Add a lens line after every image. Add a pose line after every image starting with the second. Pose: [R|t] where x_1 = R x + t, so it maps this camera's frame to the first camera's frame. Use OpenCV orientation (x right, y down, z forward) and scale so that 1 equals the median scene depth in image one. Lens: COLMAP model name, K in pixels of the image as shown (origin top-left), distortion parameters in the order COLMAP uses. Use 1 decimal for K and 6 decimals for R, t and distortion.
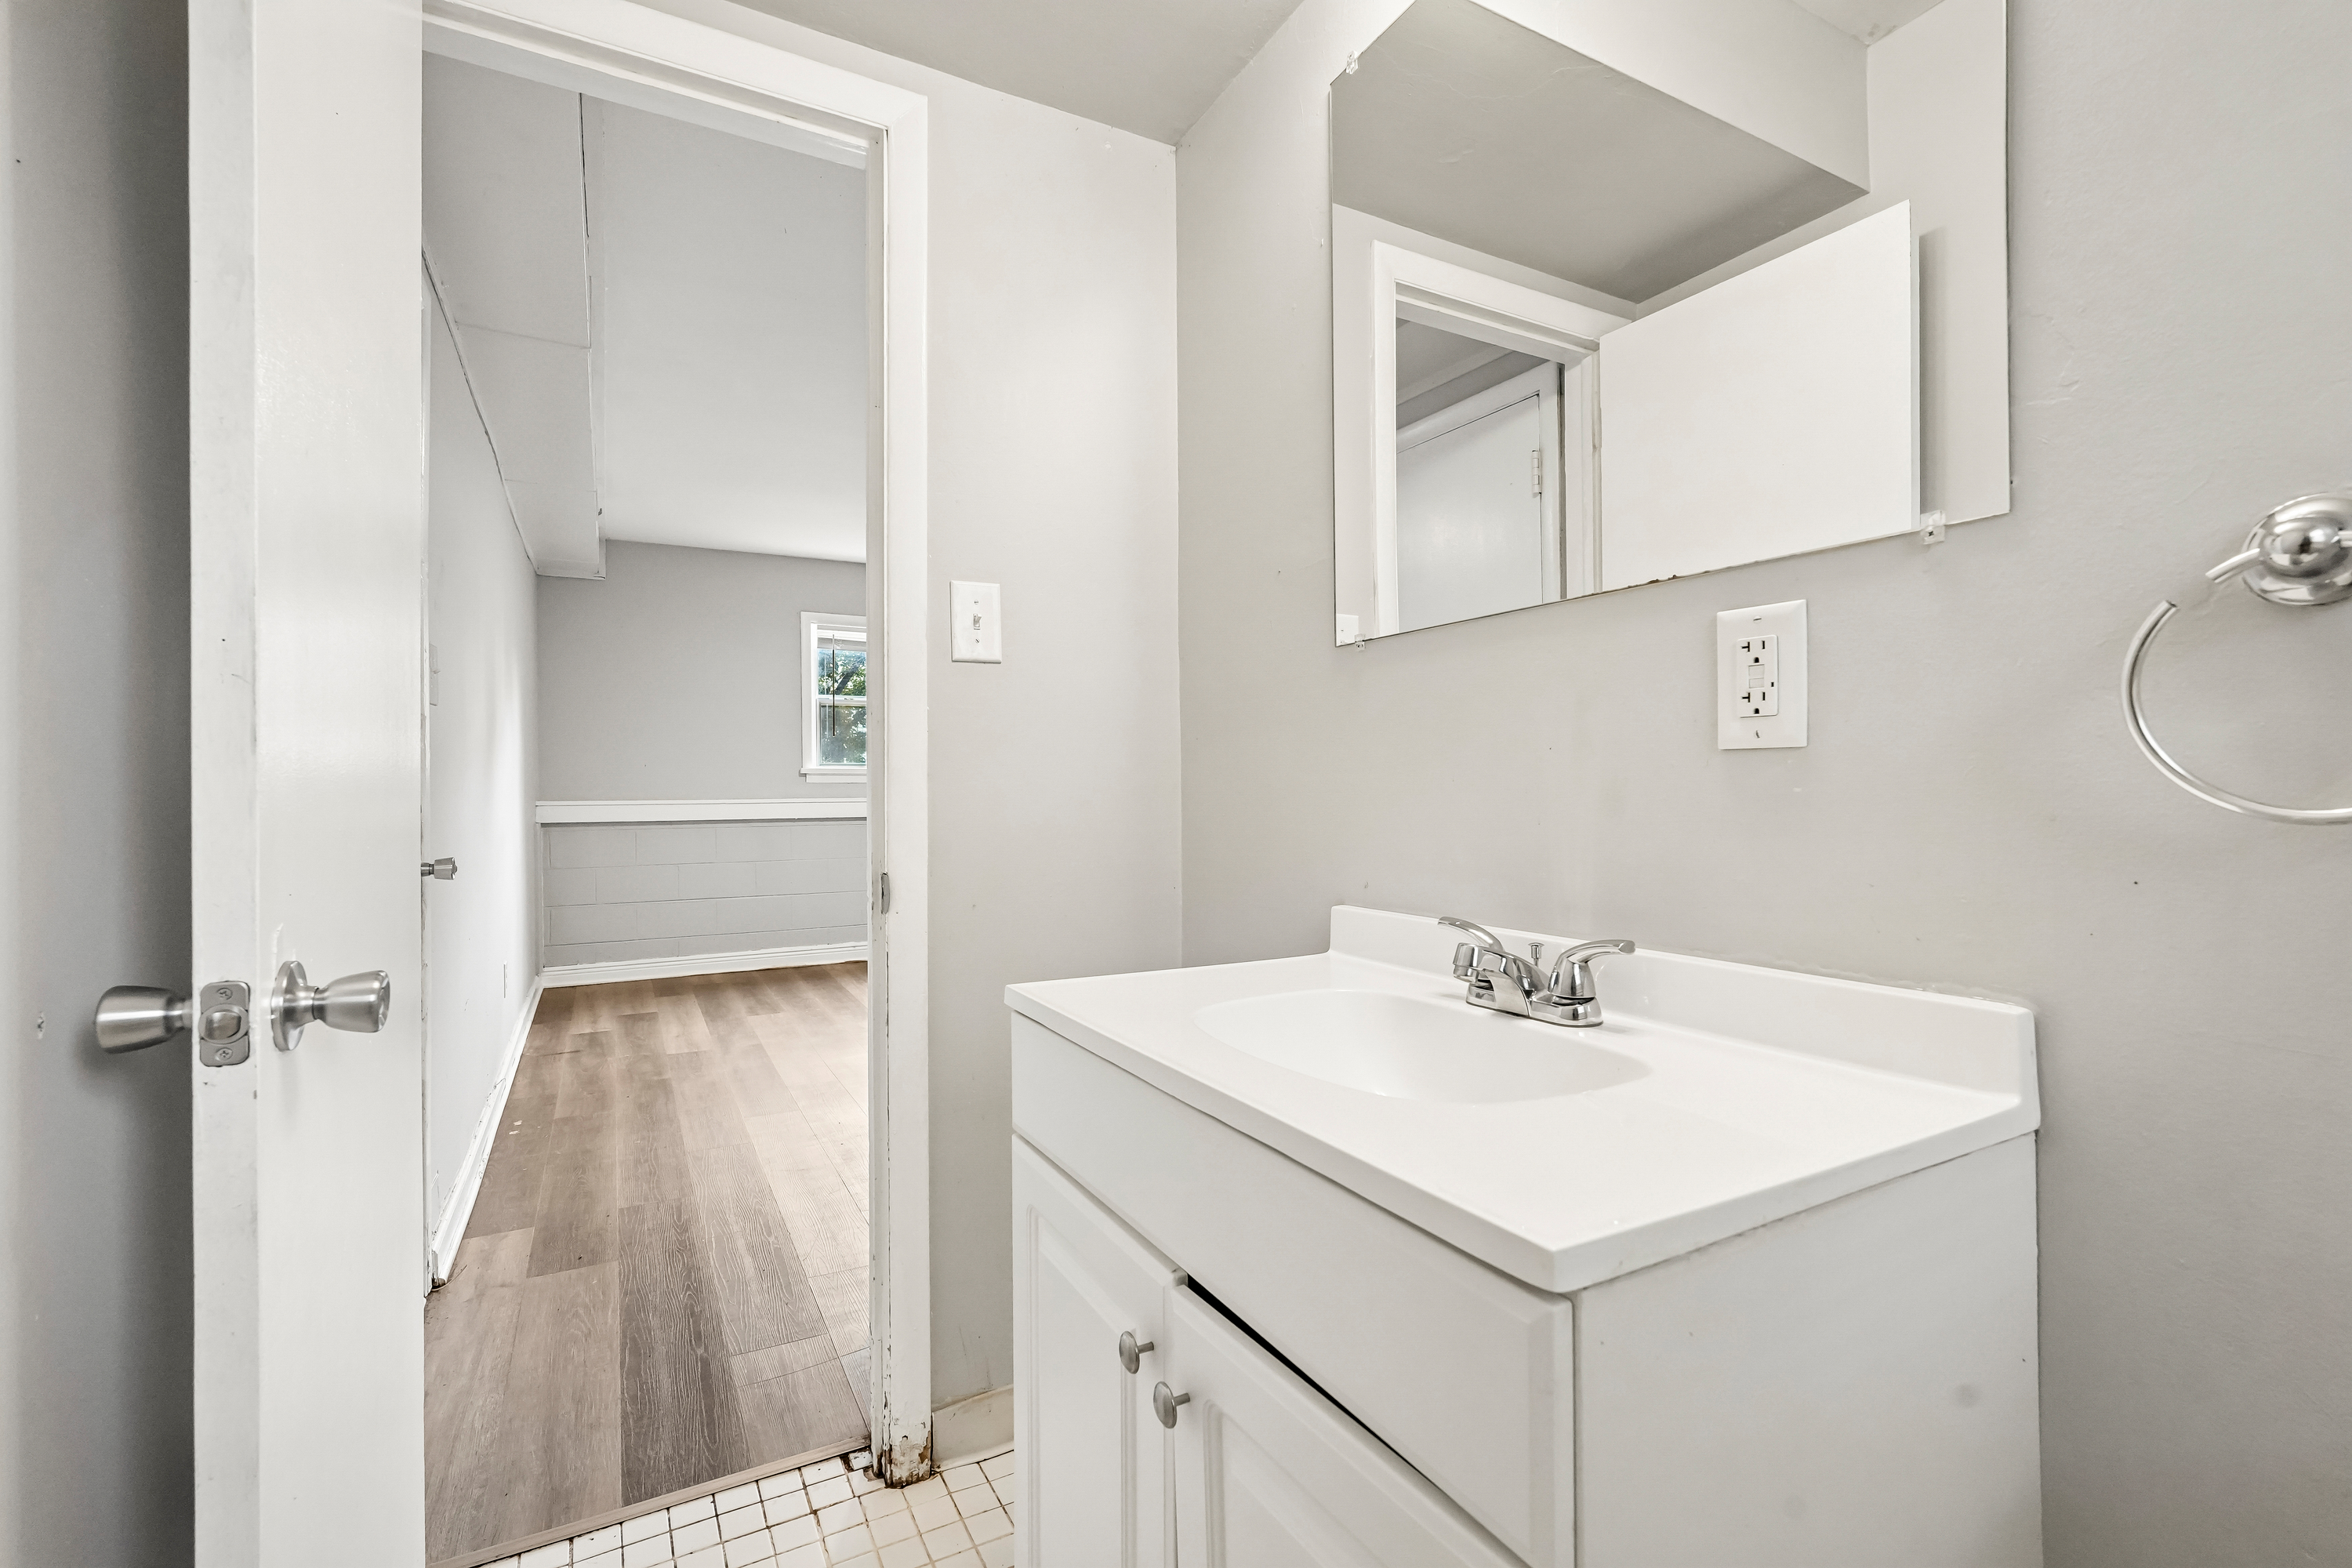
lens RADIAL K [[1035.3, 0, 1180.6], [0, 1035.3, 787.9], [0, 0, 1]] dist [-0.012457, 0.007074]
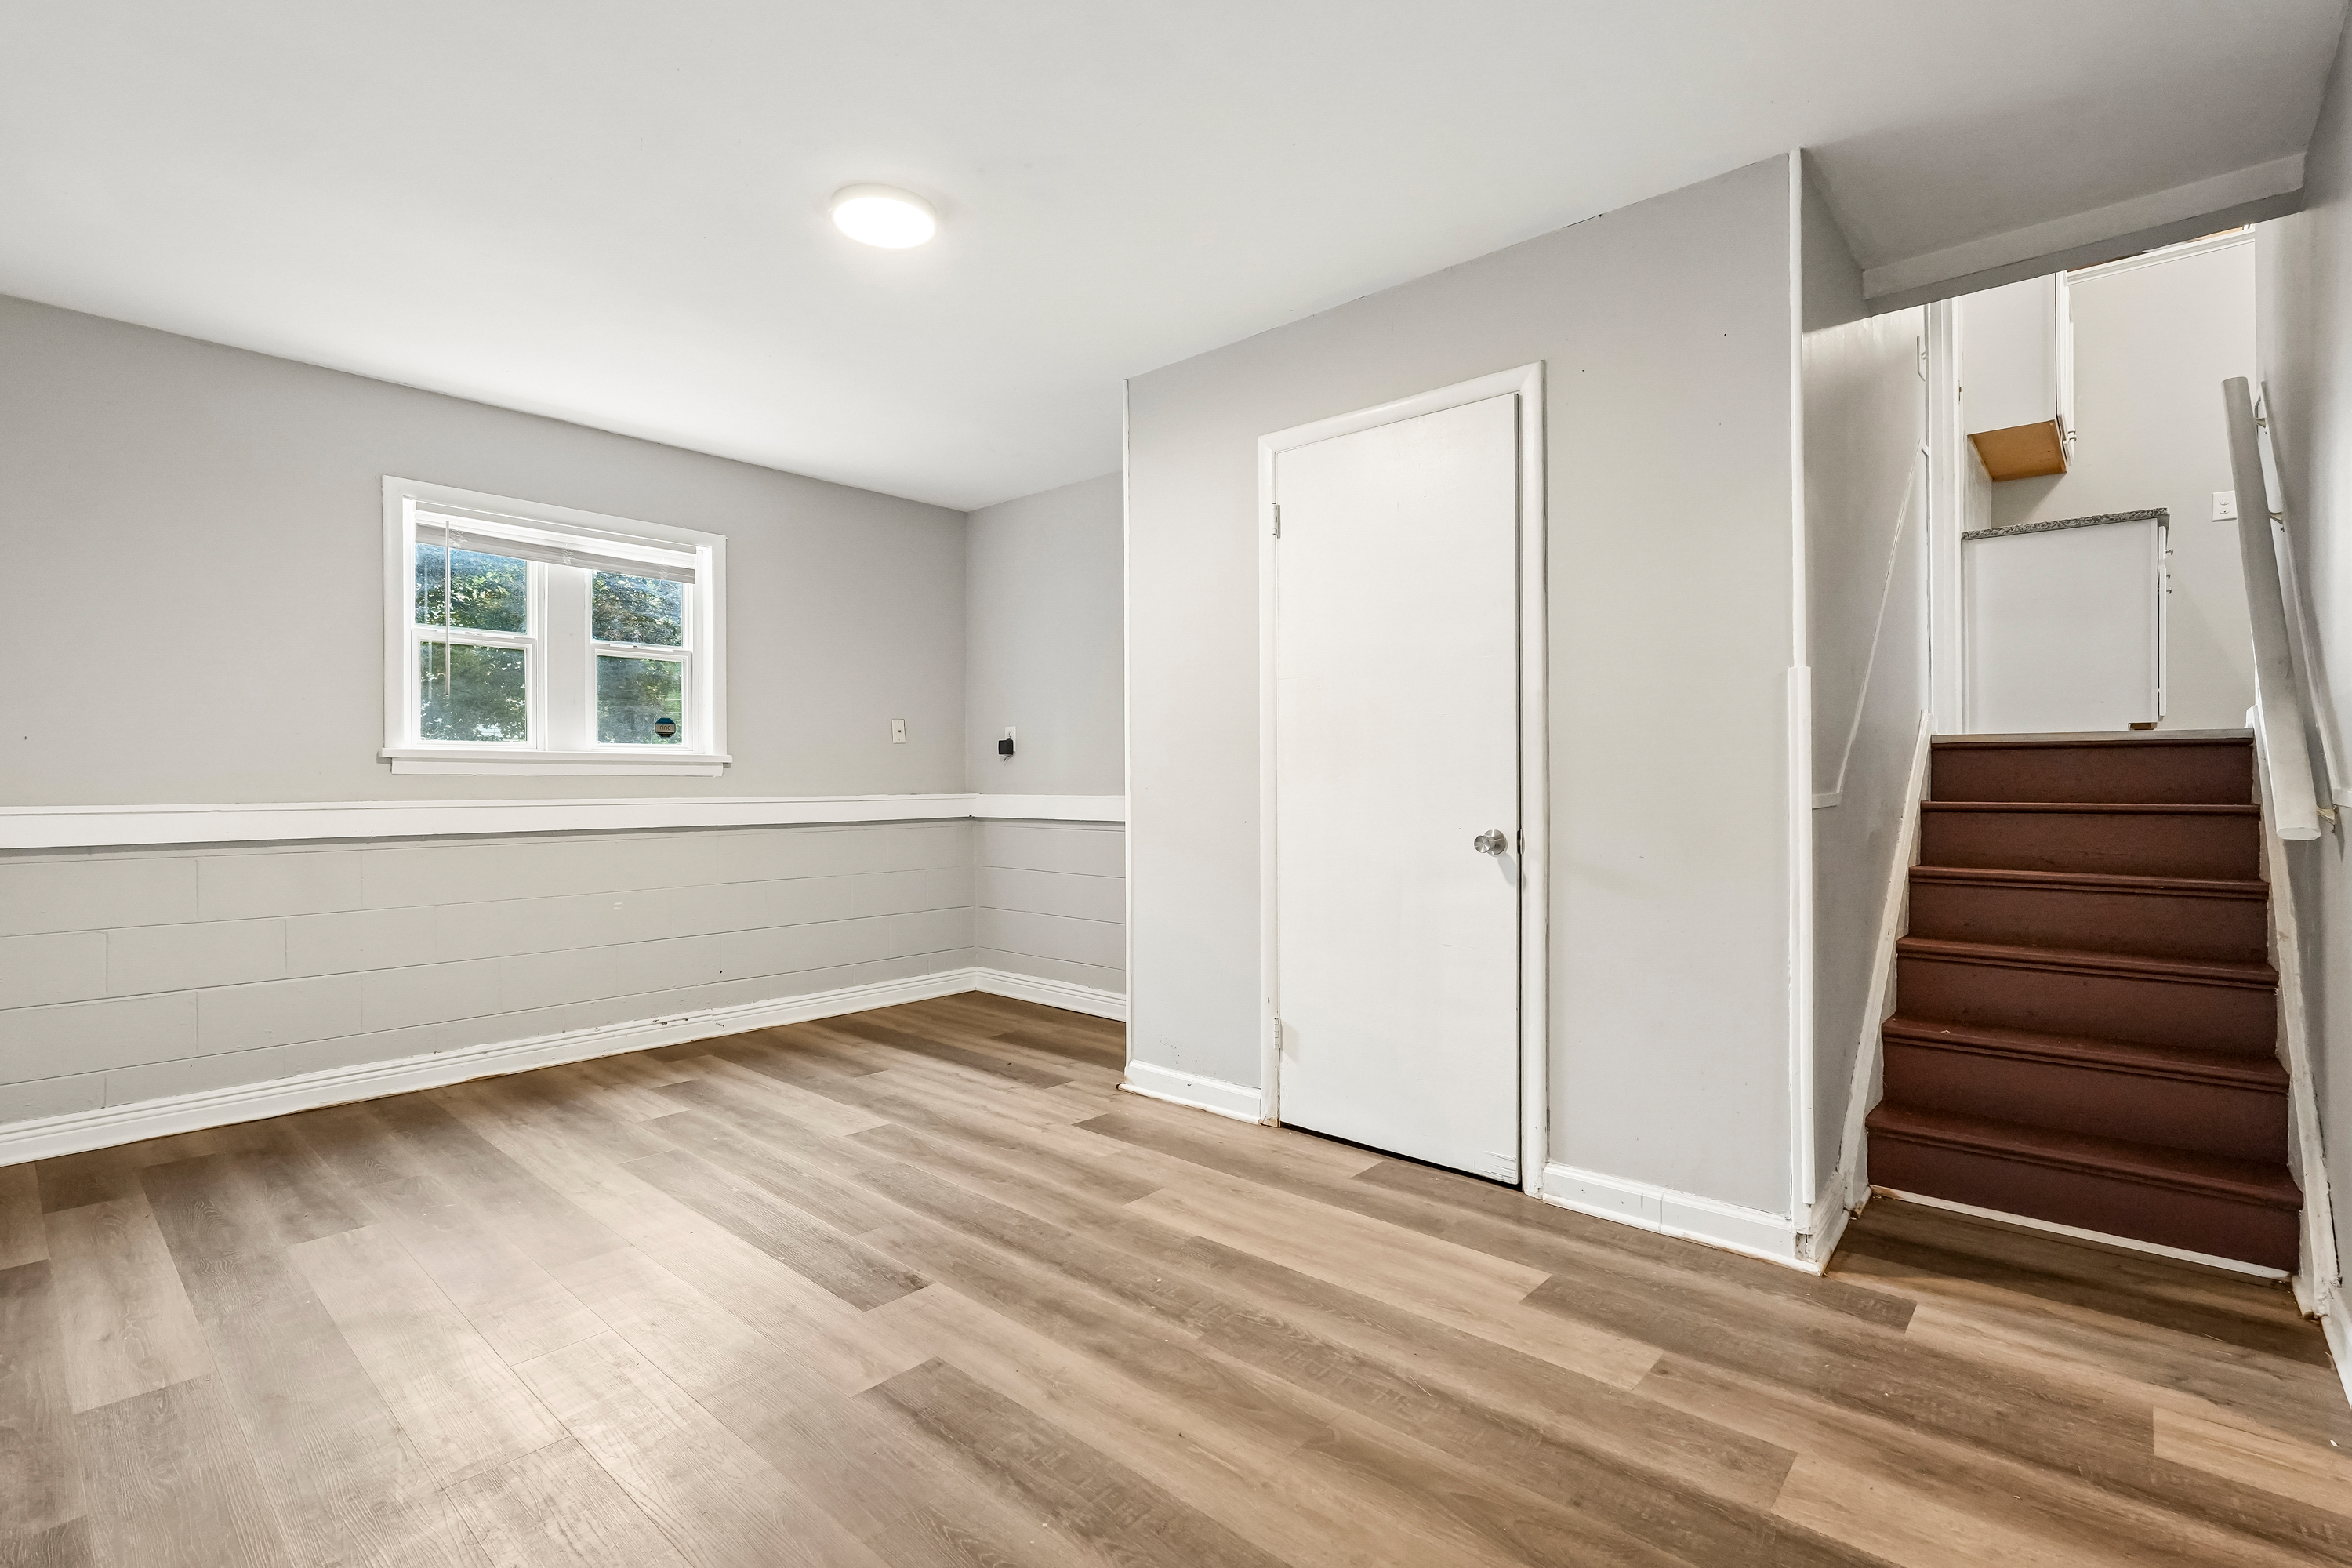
lens RADIAL K [[1035.3, 0, 1134.6], [0, 1035.3, 775.7], [0, 0, 1]] dist [-0.012457, 0.007074]
pose [[0.942693, 0.003917, 0.333638, -0.198028], [-0.000772, 0.999954, -0.009559, 0.001325], [-0.333660, 0.008754, 0.942653, 0.390254]]
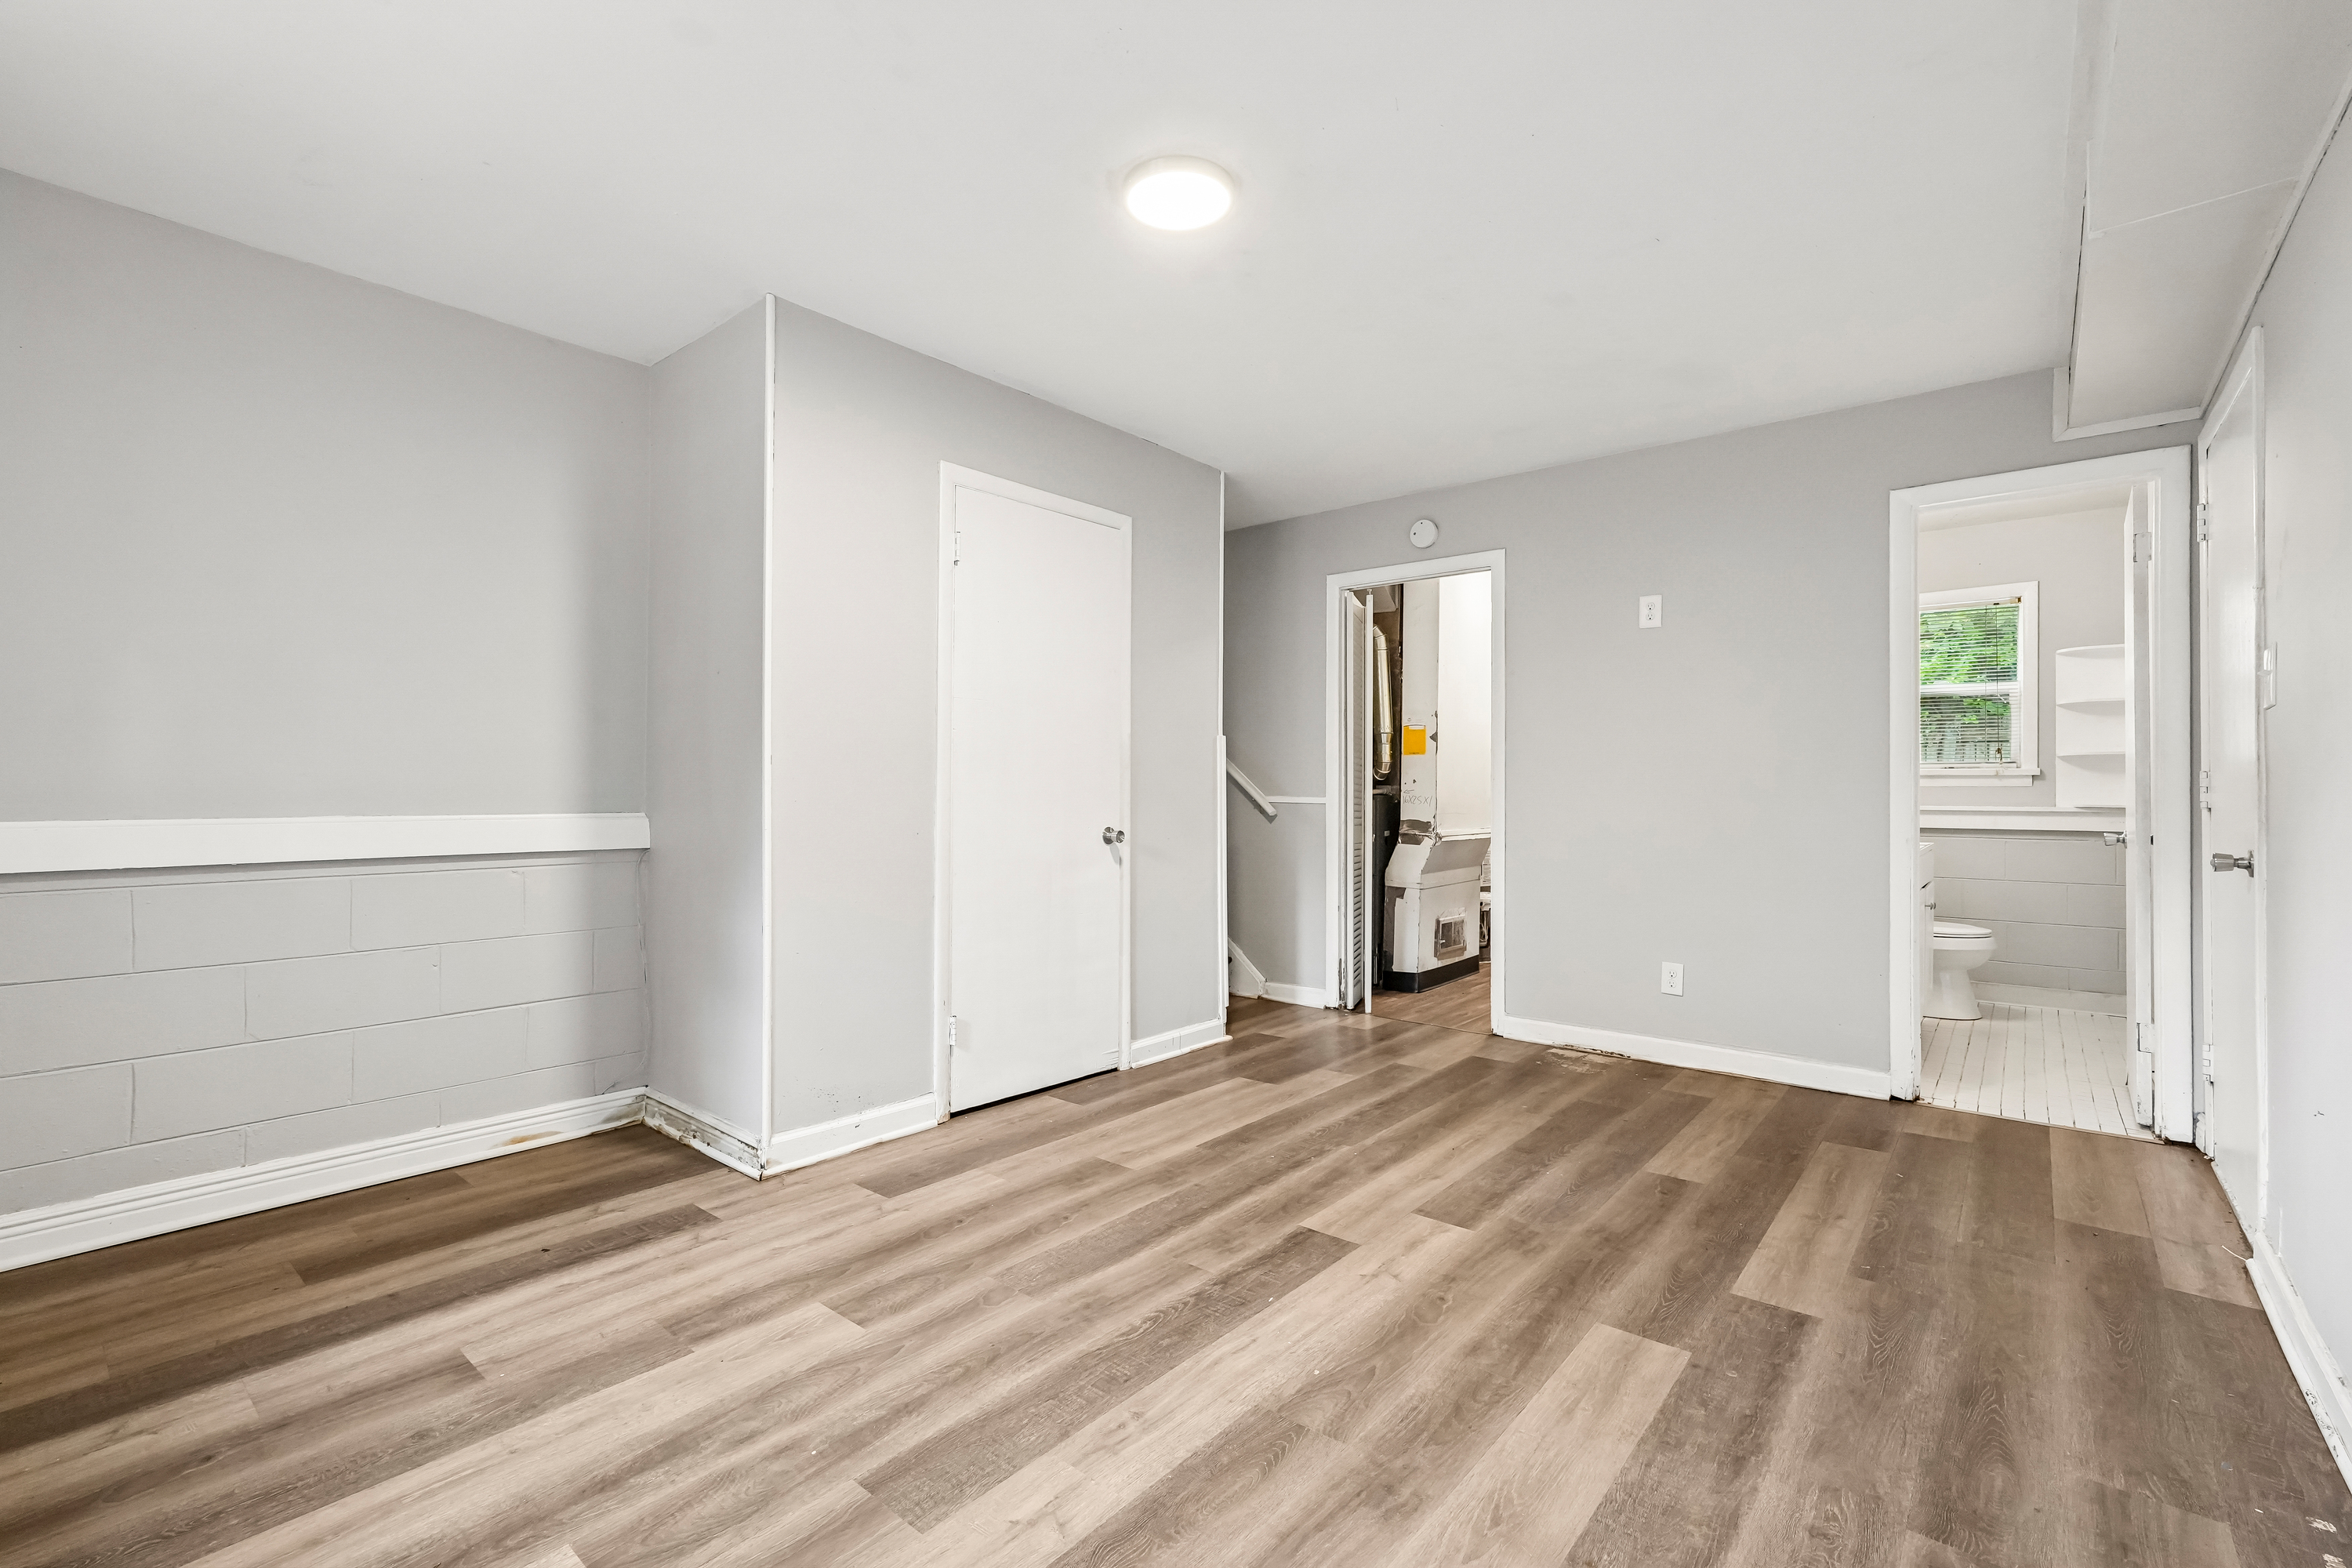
lens RADIAL K [[1035.3, 0, 1163.1], [0, 1035.3, 787.4], [0, 0, 1]] dist [-0.012457, 0.007074]
pose [[-0.354201, 0.006767, 0.935145, -0.596710], [0.001077, 0.999976, -0.006828, -0.000269], [-0.935169, -0.001412, -0.354199, 1.097142]]
